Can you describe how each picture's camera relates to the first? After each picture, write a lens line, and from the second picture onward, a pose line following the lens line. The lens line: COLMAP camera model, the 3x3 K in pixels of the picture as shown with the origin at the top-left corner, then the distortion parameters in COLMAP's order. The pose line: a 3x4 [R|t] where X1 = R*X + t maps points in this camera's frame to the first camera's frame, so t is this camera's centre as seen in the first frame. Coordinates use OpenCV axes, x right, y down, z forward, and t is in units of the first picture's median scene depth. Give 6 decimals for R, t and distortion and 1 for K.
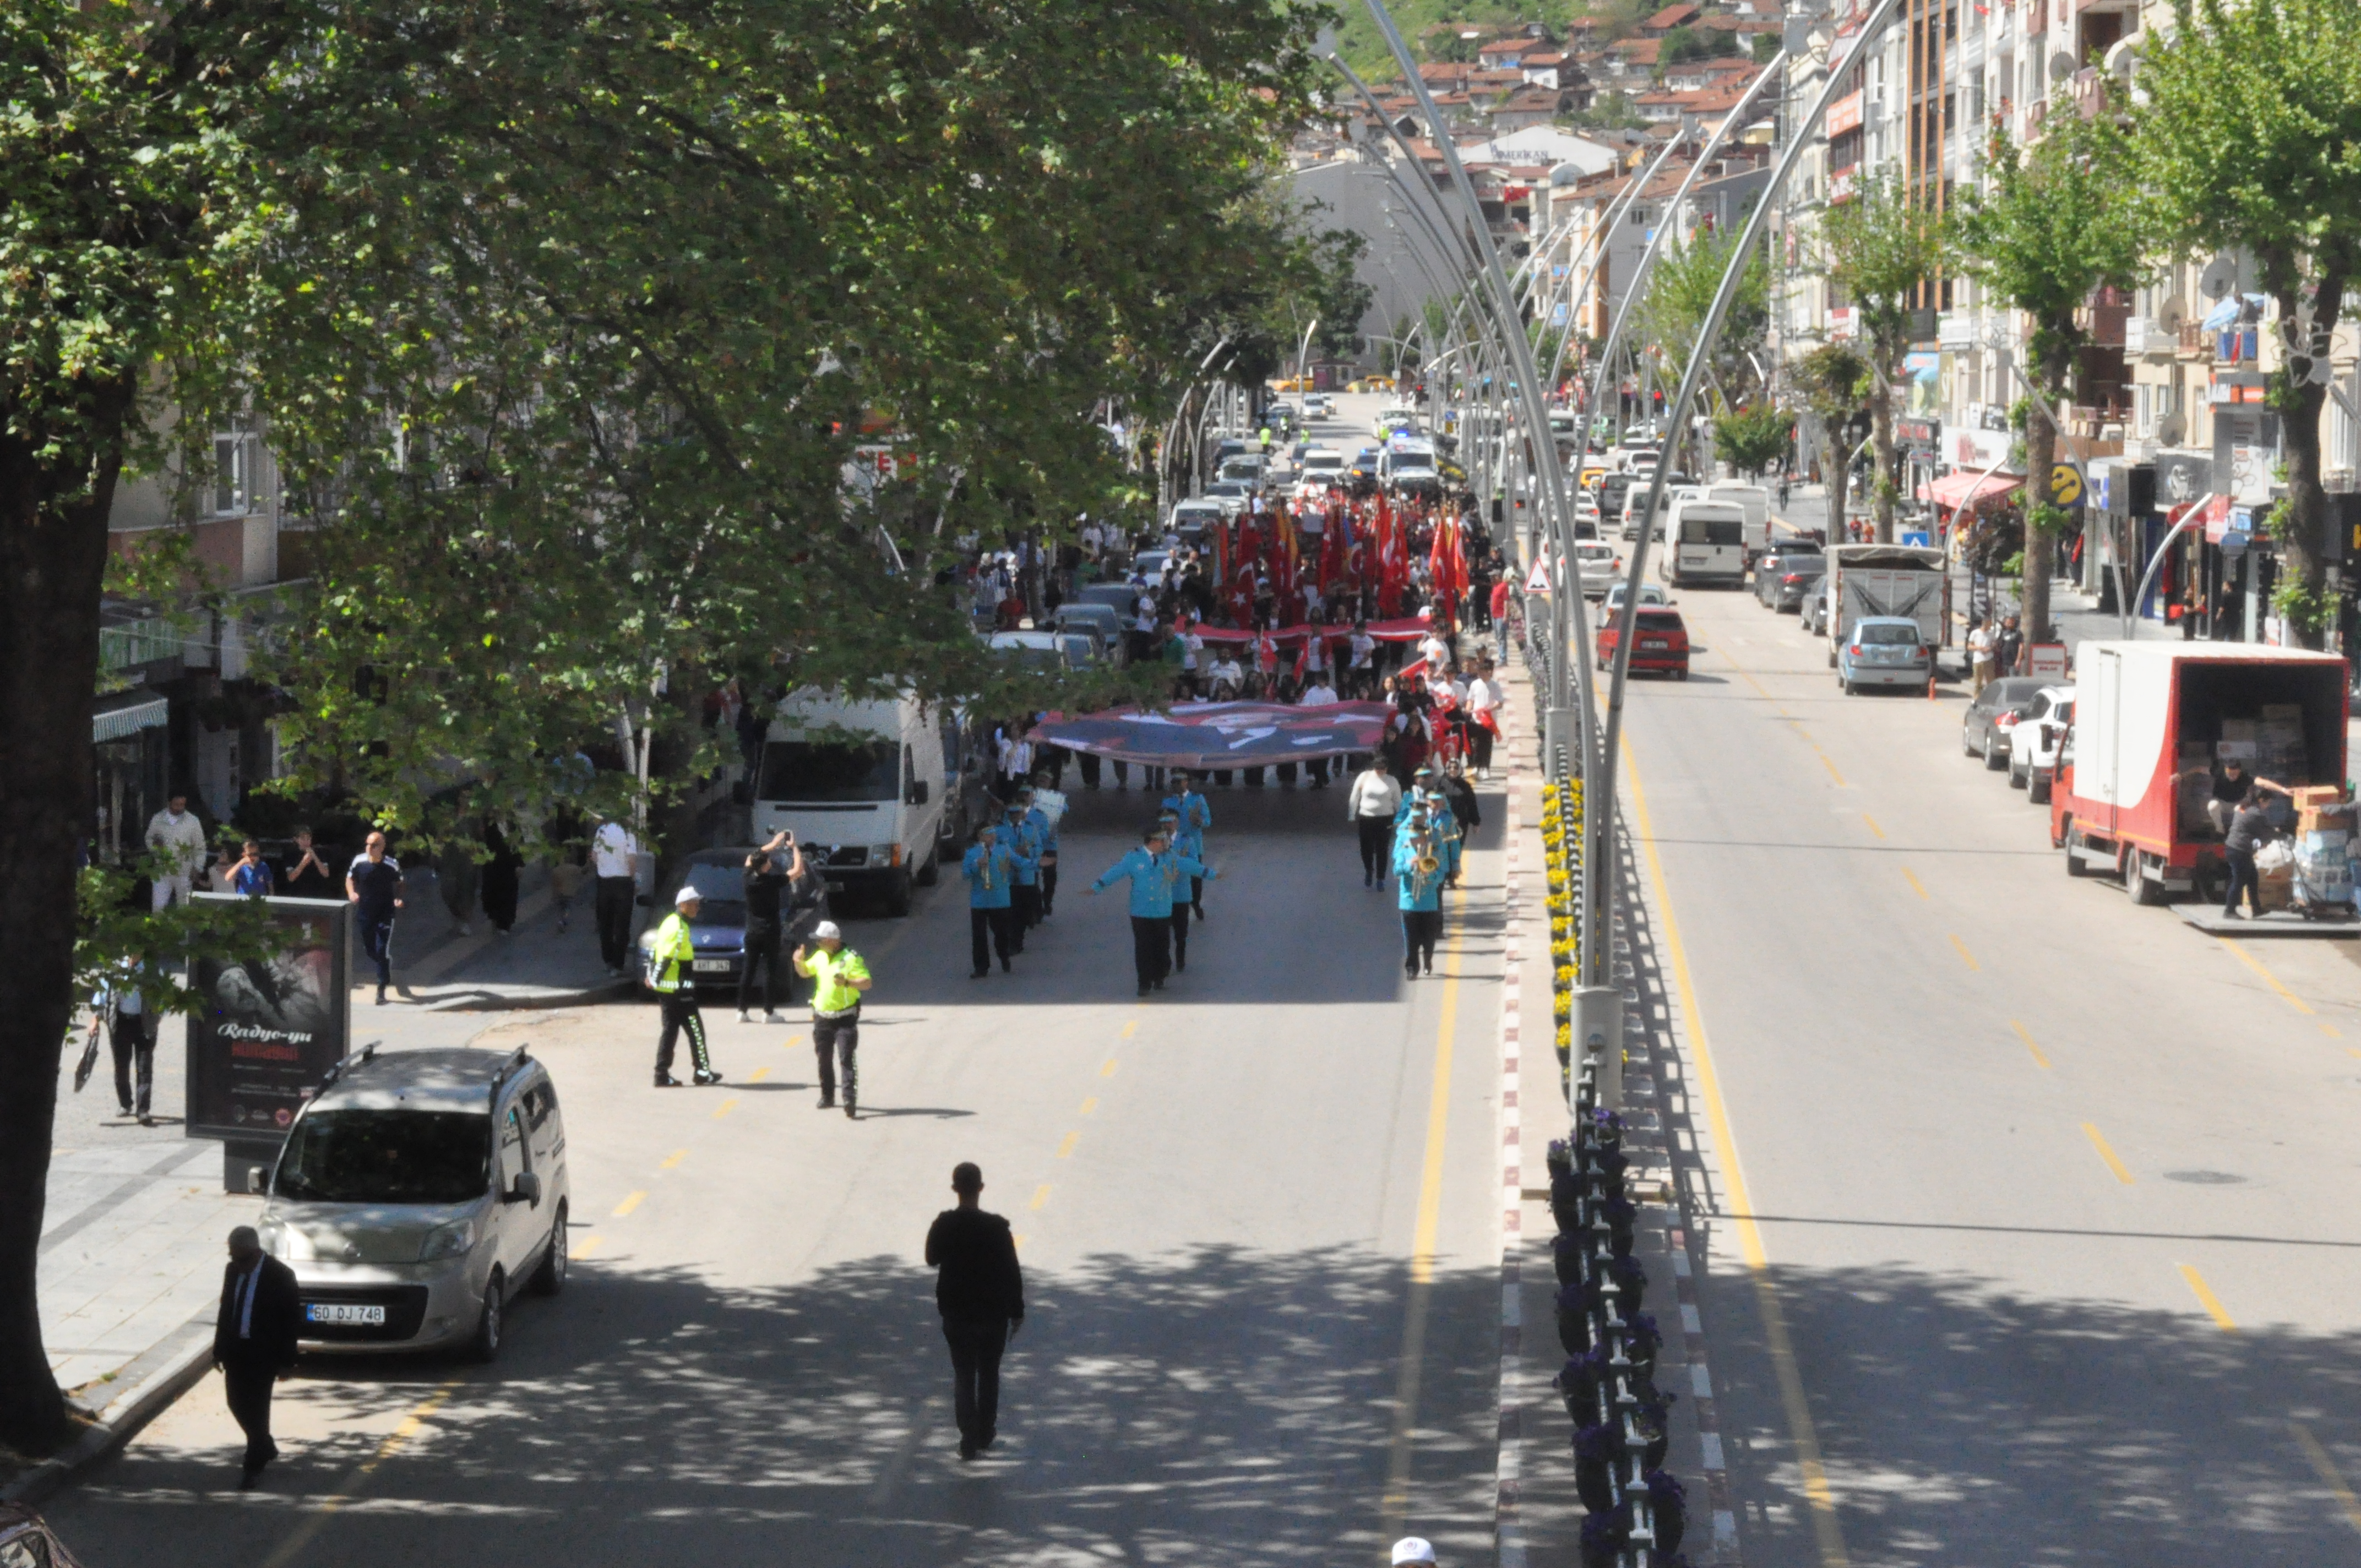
lens RADIAL K [[5773.2, 0, 1174.9], [0, 5773.2, 783.6], [0, 0, 1]] dist [0.002209, 0.000000]
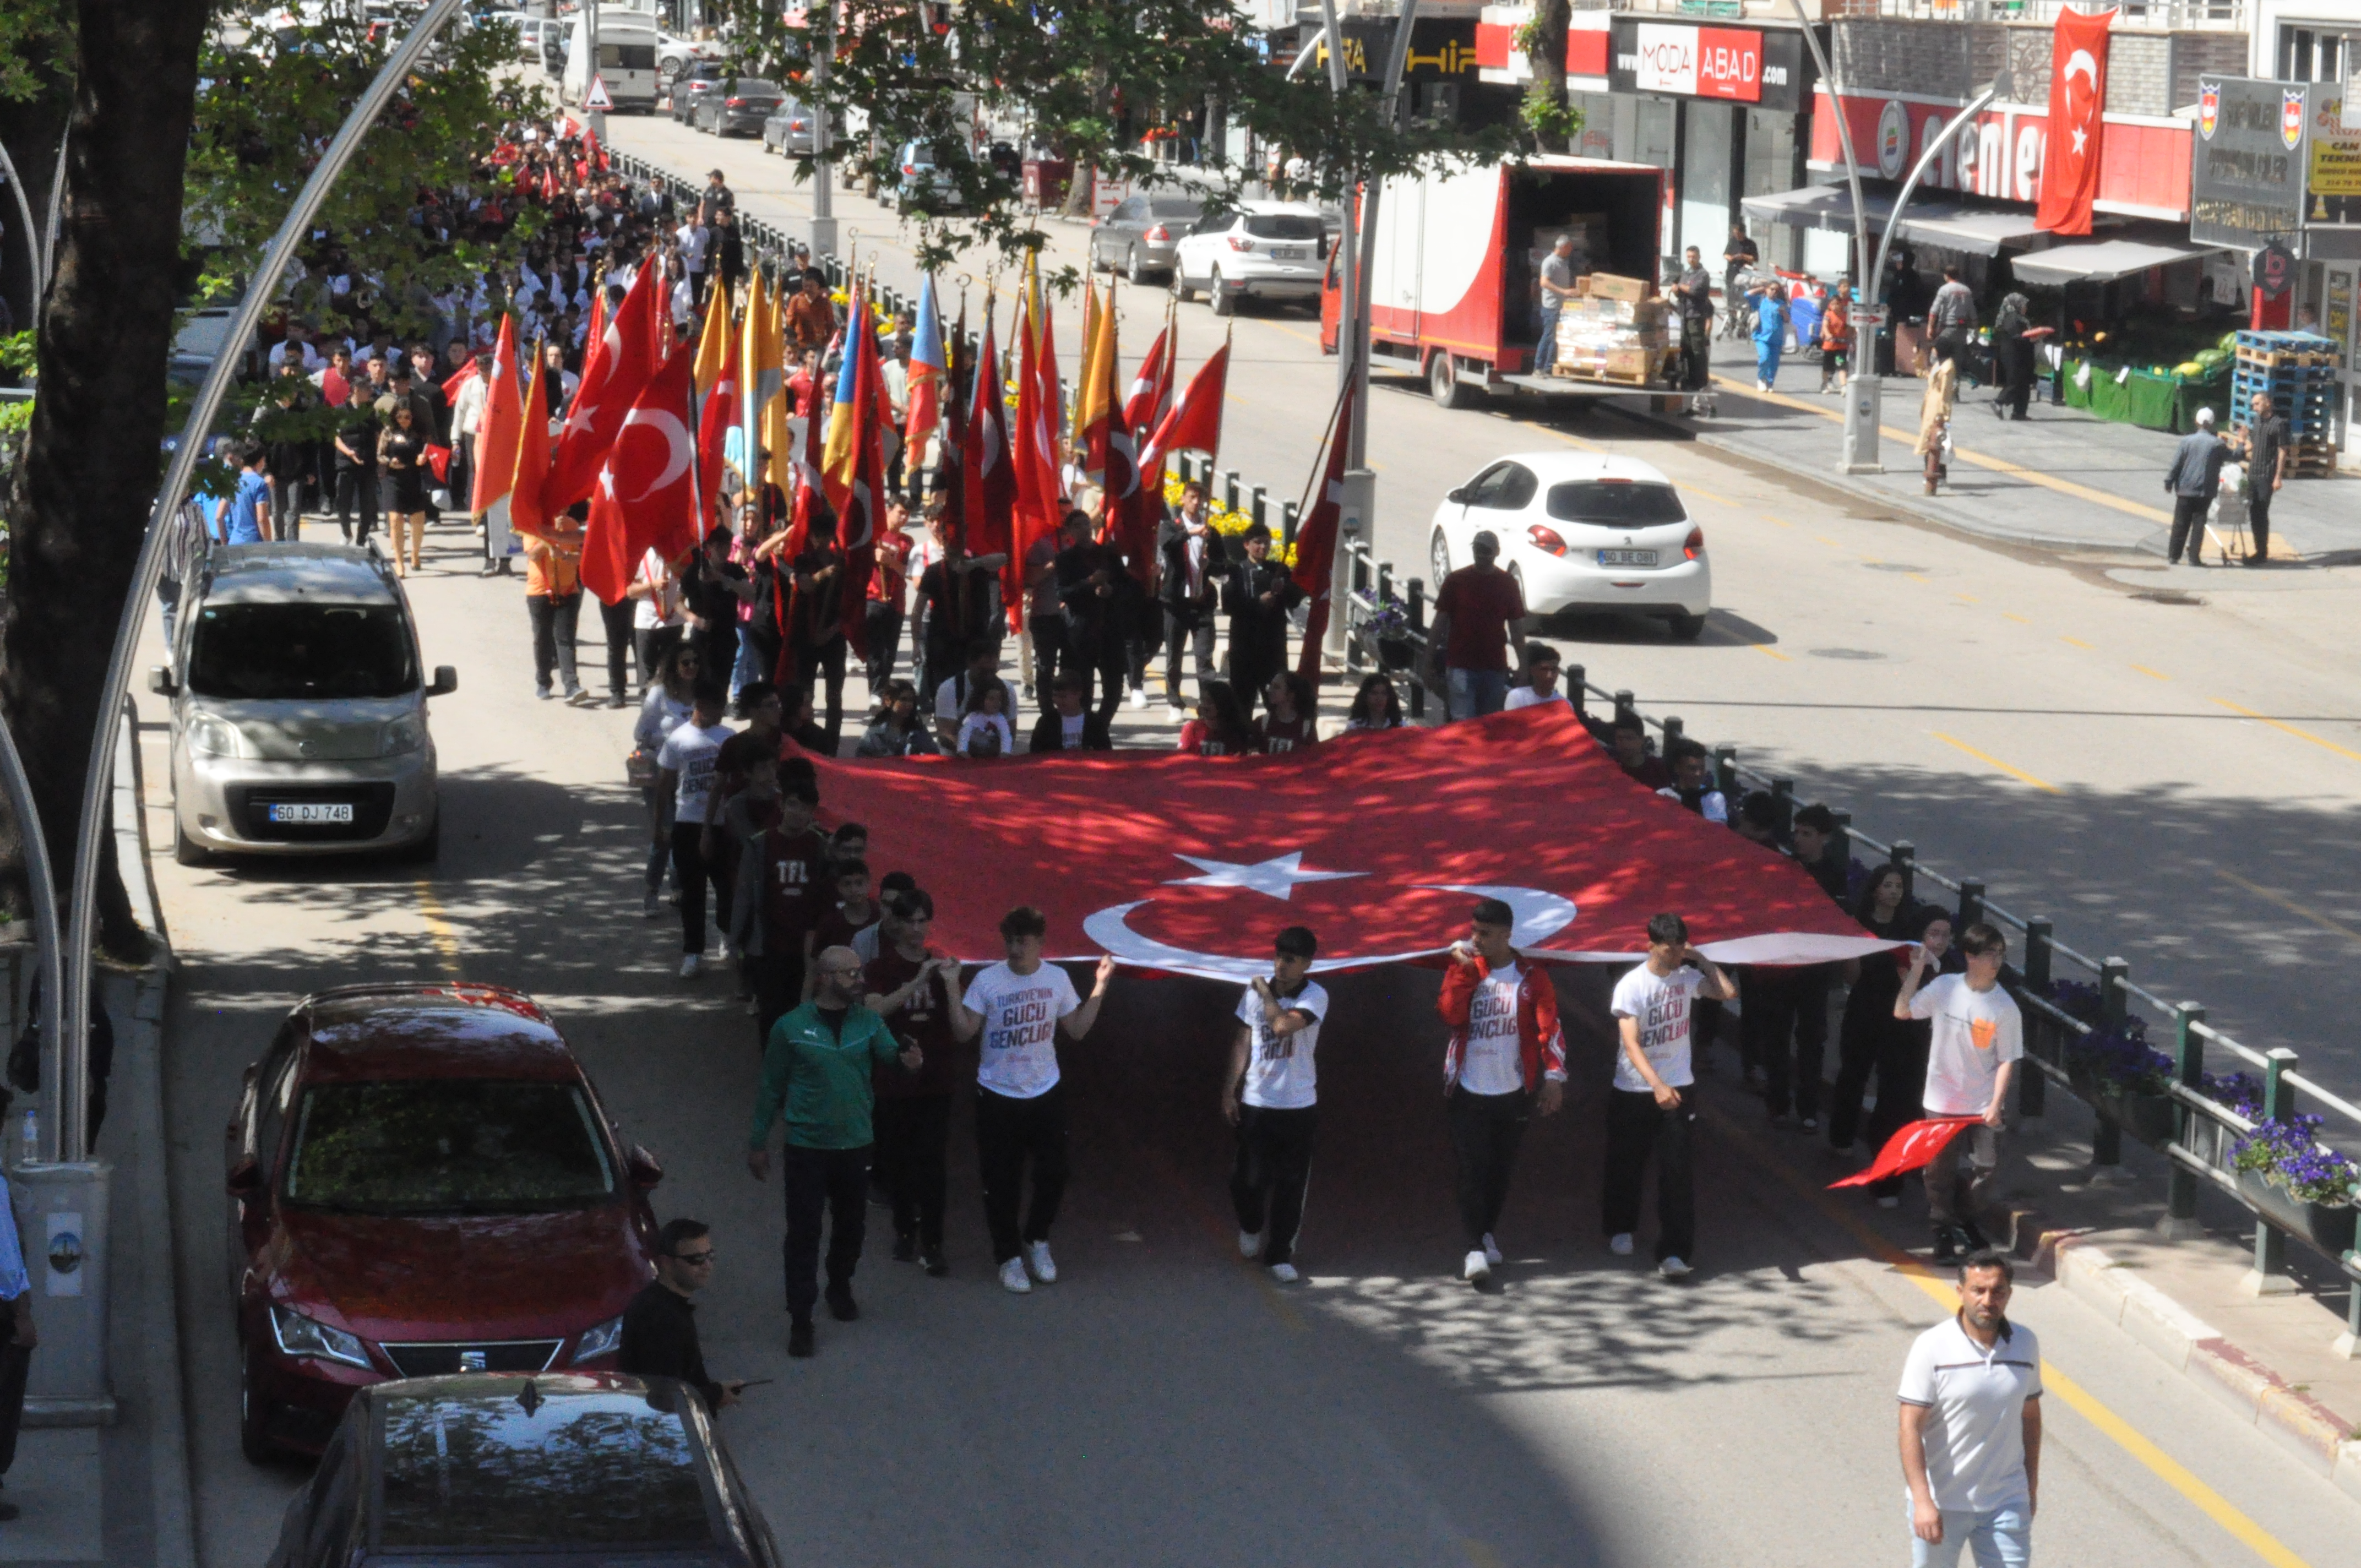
lens RADIAL K [[5773.2, 0, 1189.3], [0, 5773.2, 771.8], [0, 0, 1]] dist [0.002209, 0.000000]
pose [[0.965309, -0.022005, 0.260180, -0.252179], [0.002089, 0.997061, 0.076577, 0.011637], [-0.261100, -0.073377, 0.962519, 0.037017]]
